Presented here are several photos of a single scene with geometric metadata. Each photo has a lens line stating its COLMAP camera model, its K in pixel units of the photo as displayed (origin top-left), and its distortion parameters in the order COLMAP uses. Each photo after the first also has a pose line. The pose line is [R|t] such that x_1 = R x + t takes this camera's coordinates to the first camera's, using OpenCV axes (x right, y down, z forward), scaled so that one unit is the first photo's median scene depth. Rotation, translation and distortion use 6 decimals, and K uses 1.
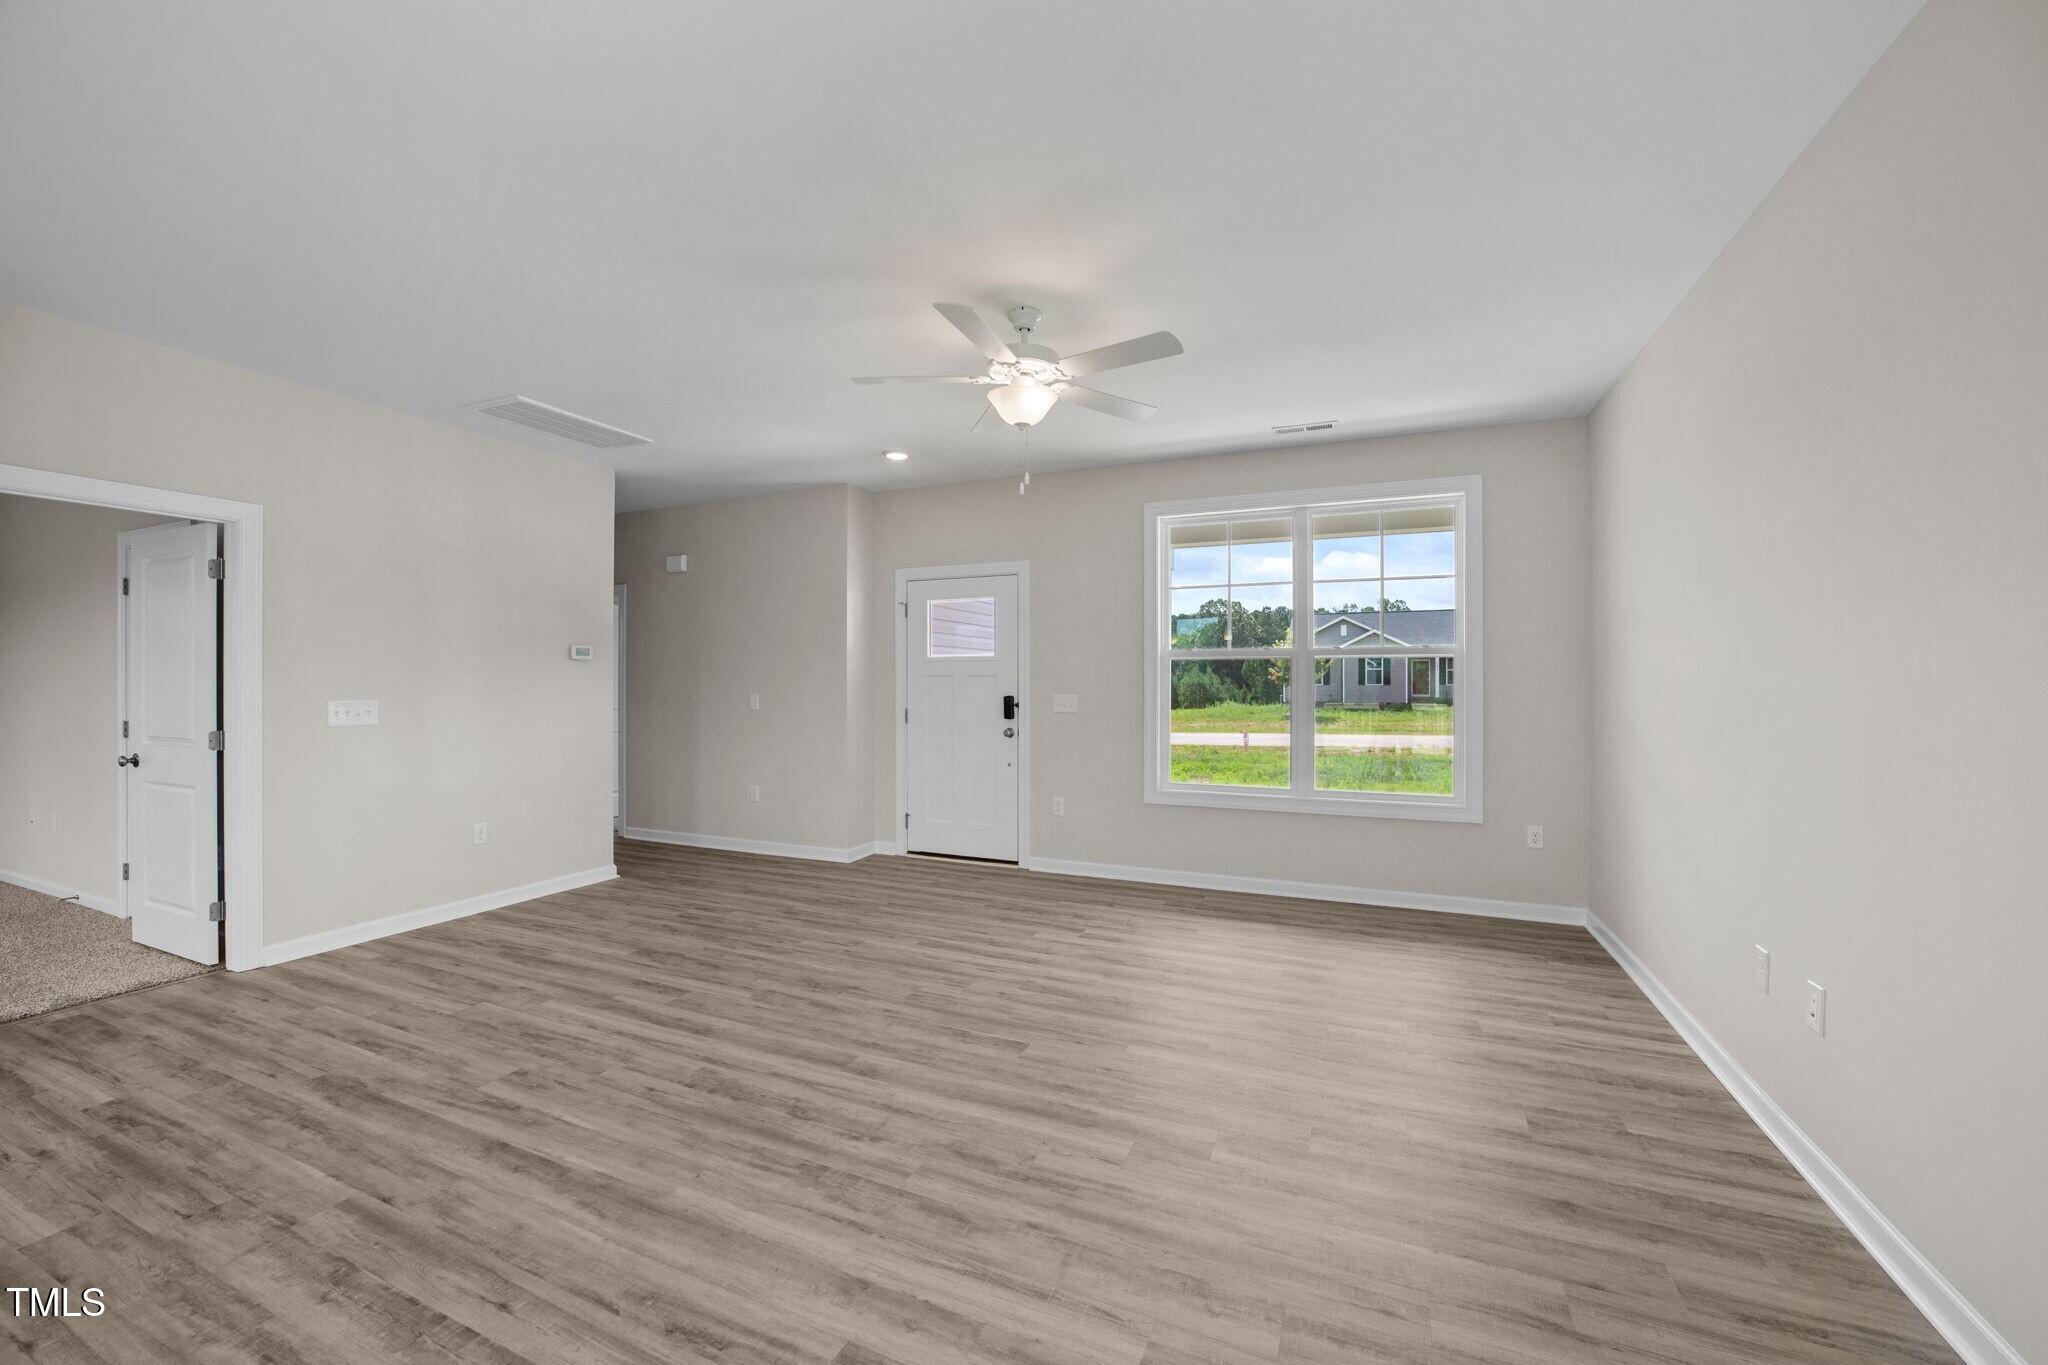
lens RADIAL K [[823.6, 0, 1033.4], [0, 823.6, 678.7], [0, 0, 1]] dist [-0.045876, 0.016090]
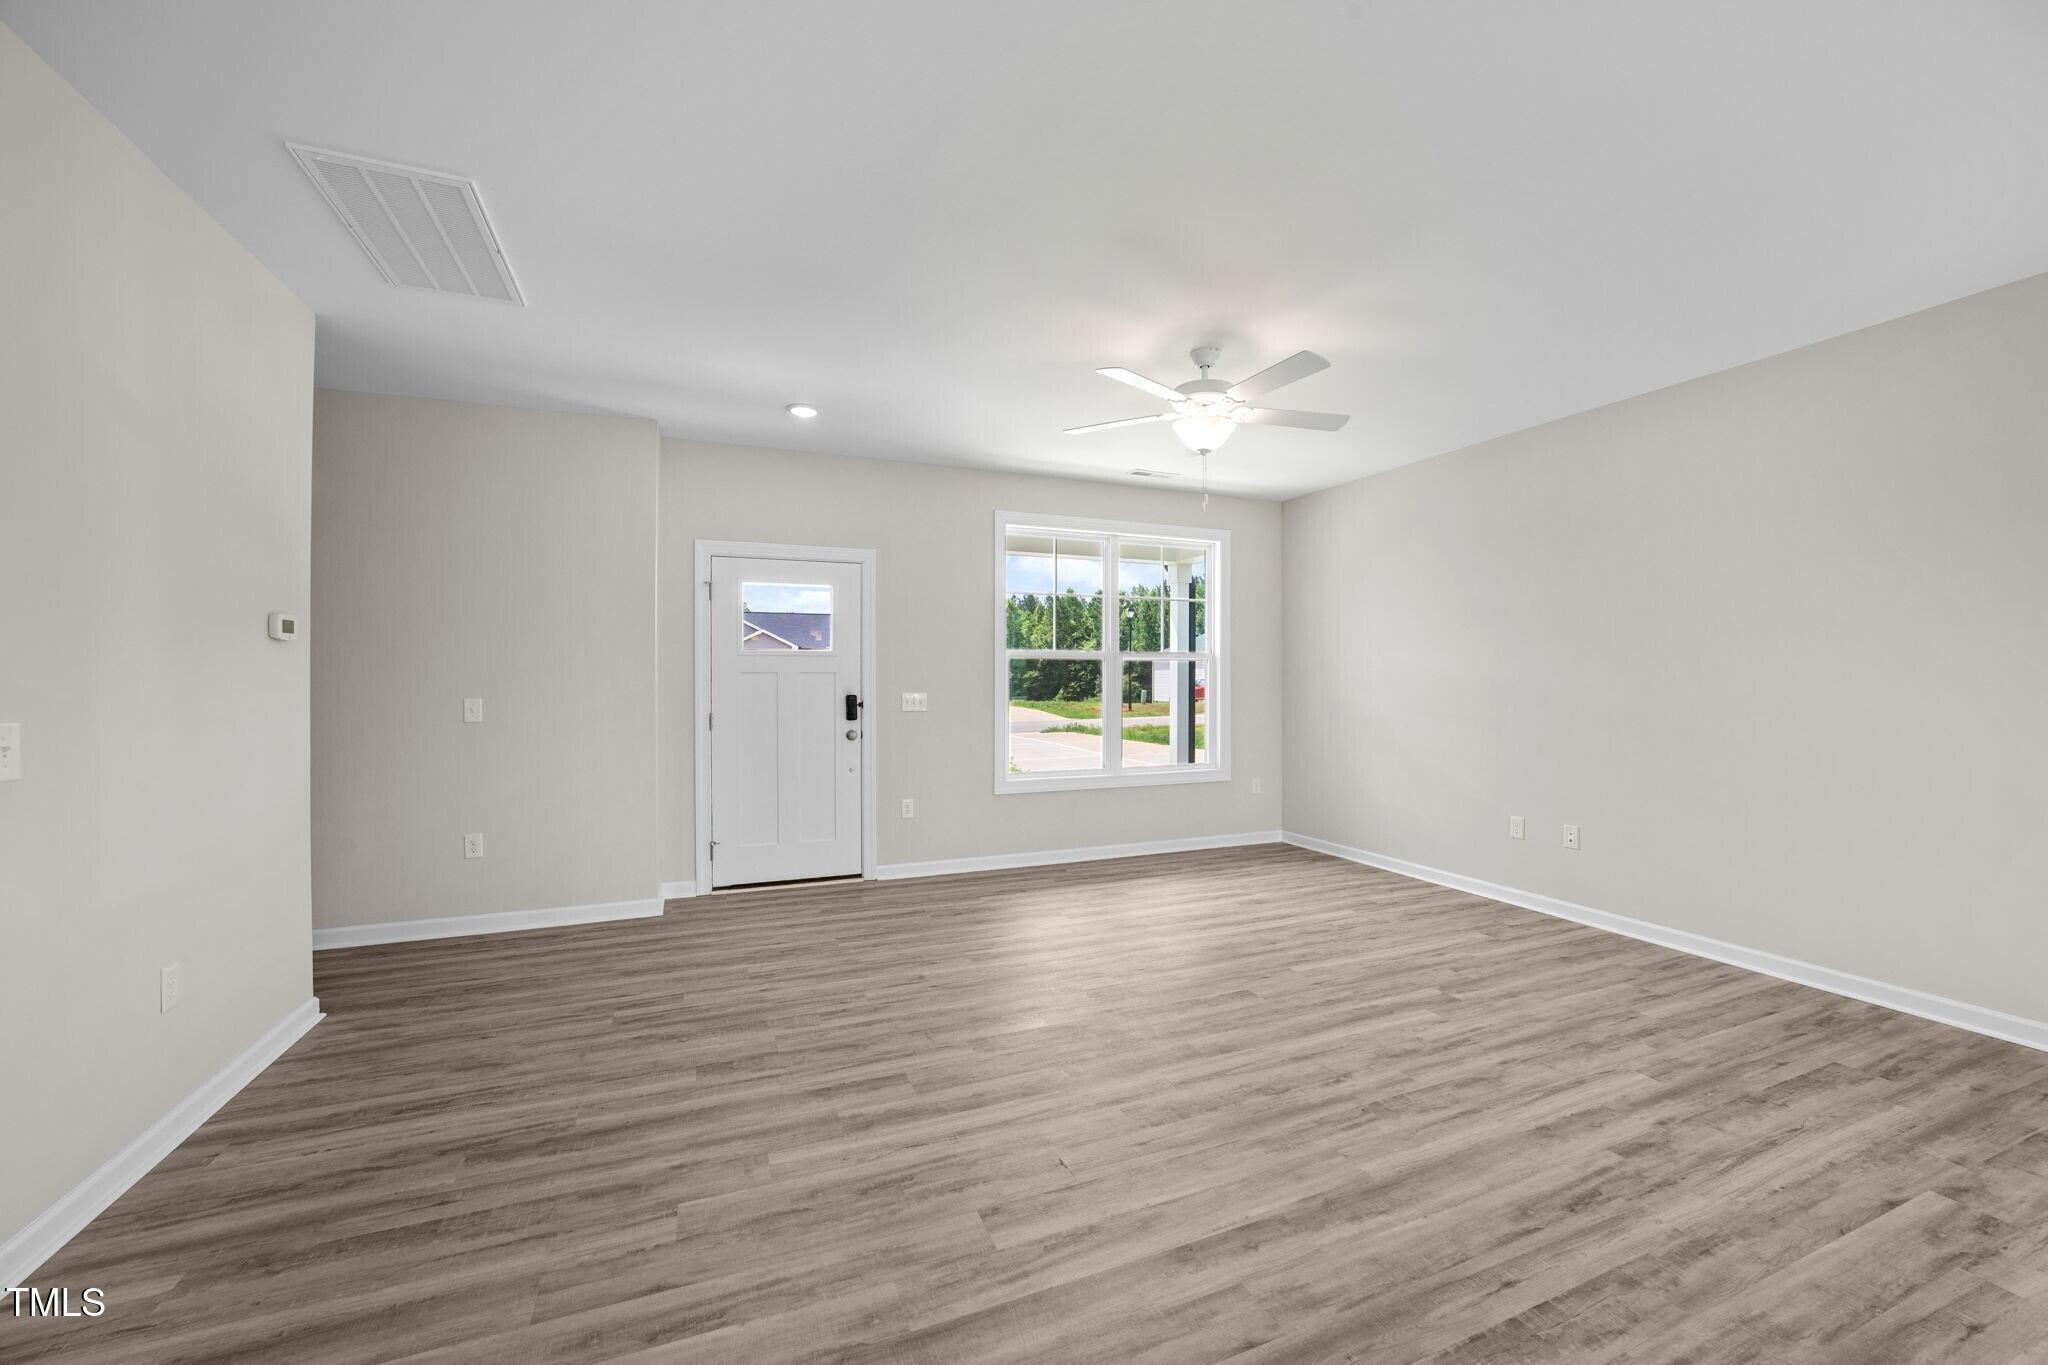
lens RADIAL K [[823.6, 0, 1033.4], [0, 823.6, 678.7], [0, 0, 1]] dist [-0.045876, 0.016090]
pose [[0.674768, 0.000996, 0.738029, -0.804336], [-0.002137, 0.999998, 0.000604, 0.002396], [-0.738027, -0.001985, 0.674768, 0.330401]]
